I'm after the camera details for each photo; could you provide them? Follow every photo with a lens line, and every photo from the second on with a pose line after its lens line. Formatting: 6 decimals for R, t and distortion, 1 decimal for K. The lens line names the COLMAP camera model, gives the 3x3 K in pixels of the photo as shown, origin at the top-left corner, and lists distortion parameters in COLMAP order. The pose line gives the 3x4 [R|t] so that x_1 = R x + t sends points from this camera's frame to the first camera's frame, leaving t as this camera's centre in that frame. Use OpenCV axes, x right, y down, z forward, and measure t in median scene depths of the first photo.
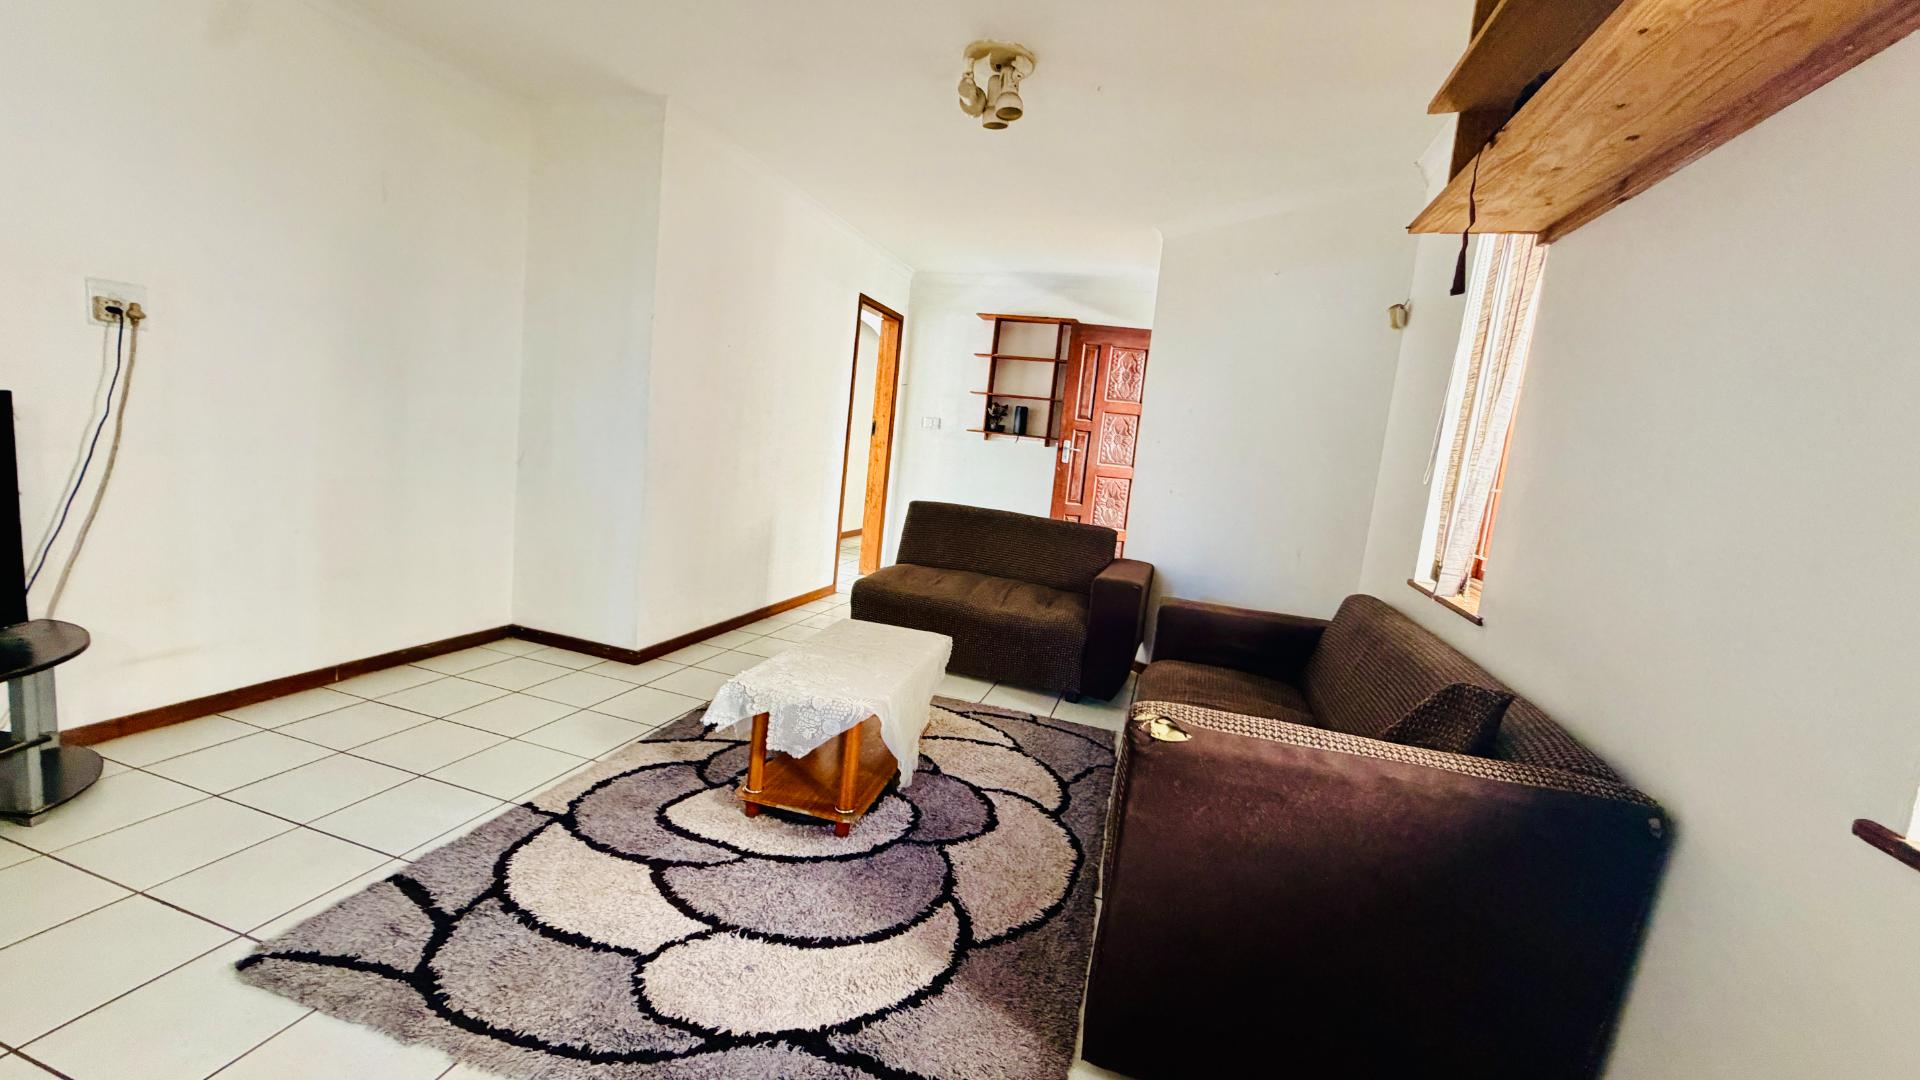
lens RADIAL K [[764.3, 0, 956.5], [0, 764.3, 539.8], [0, 0, 1]] dist [-0.000267, 0.000273]
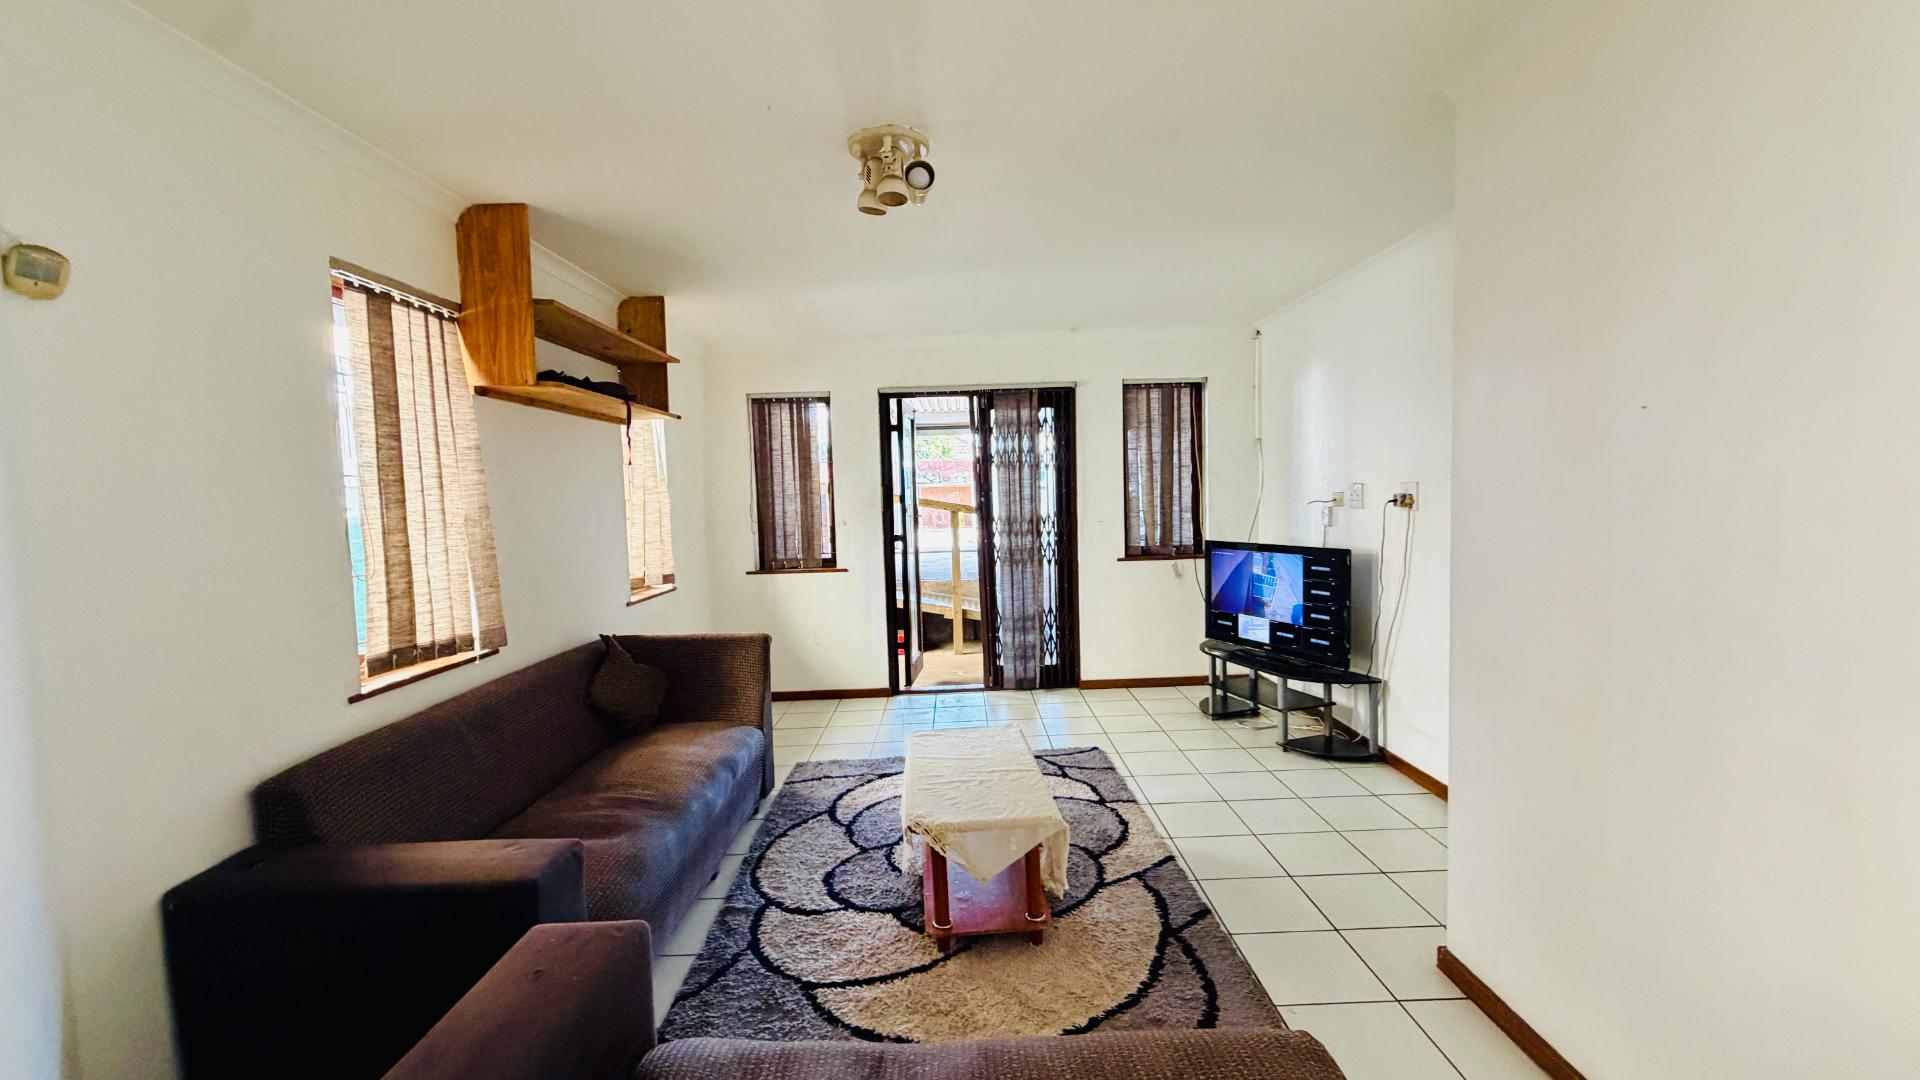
lens RADIAL K [[764.3, 0, 954.2], [0, 764.3, 546.6], [0, 0, 1]] dist [-0.000267, 0.000273]
pose [[-0.955249, -0.054691, -0.290702, 0.232723], [-0.107676, 0.979626, 0.169523, -0.347058], [0.275508, 0.193238, -0.941676, 2.089957]]
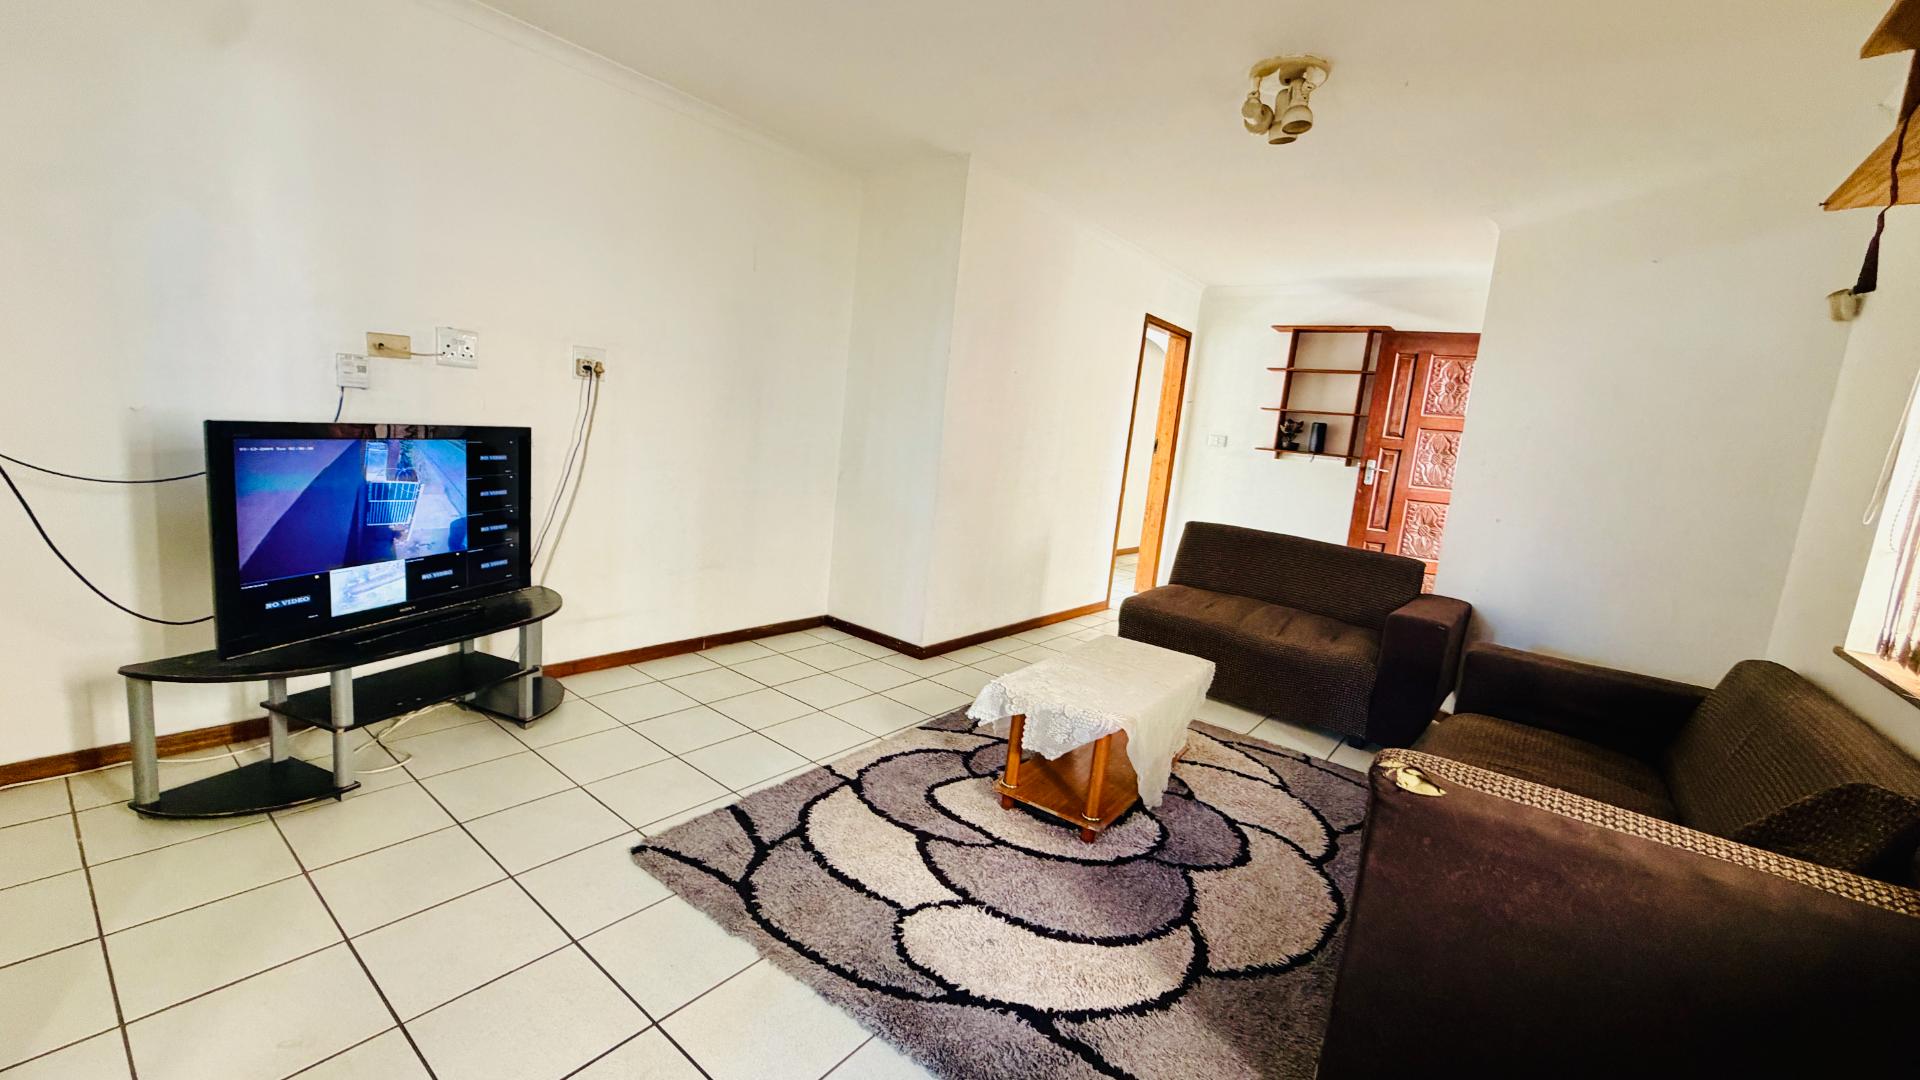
lens RADIAL K [[764.3, 0, 958.6], [0, 764.3, 540.8], [0, 0, 1]] dist [-0.000267, 0.000273]
pose [[0.931842, 0.042421, -0.360377, 0.042615], [-0.048627, 0.998784, -0.008167, -0.006225], [0.359592, 0.025134, 0.932771, -0.046104]]
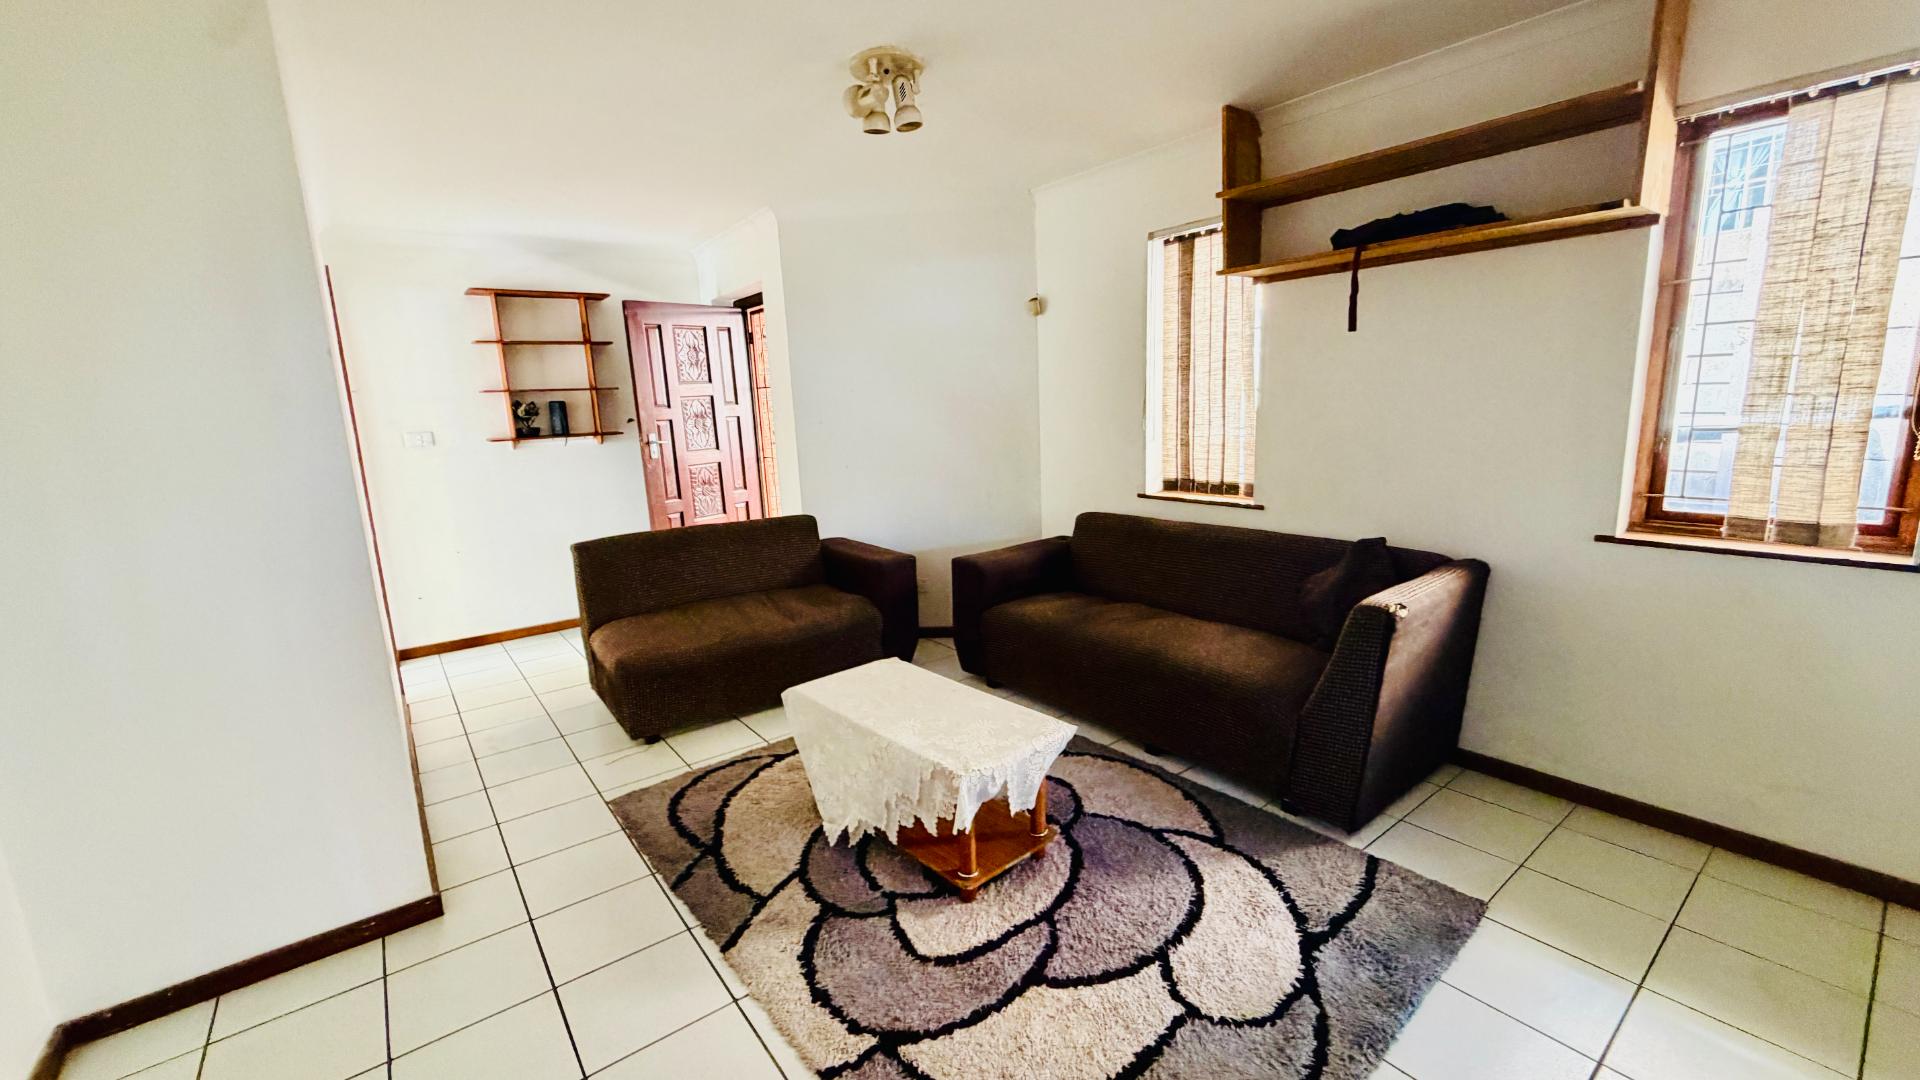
lens RADIAL K [[764.3, 0, 957.5], [0, 764.3, 547.9], [0, 0, 1]] dist [-0.000267, 0.000273]
pose [[0.572578, -0.280159, 0.770497, -0.848990], [0.209086, 0.958625, 0.193186, -0.225946], [-0.792740, 0.050486, 0.607465, 0.413321]]
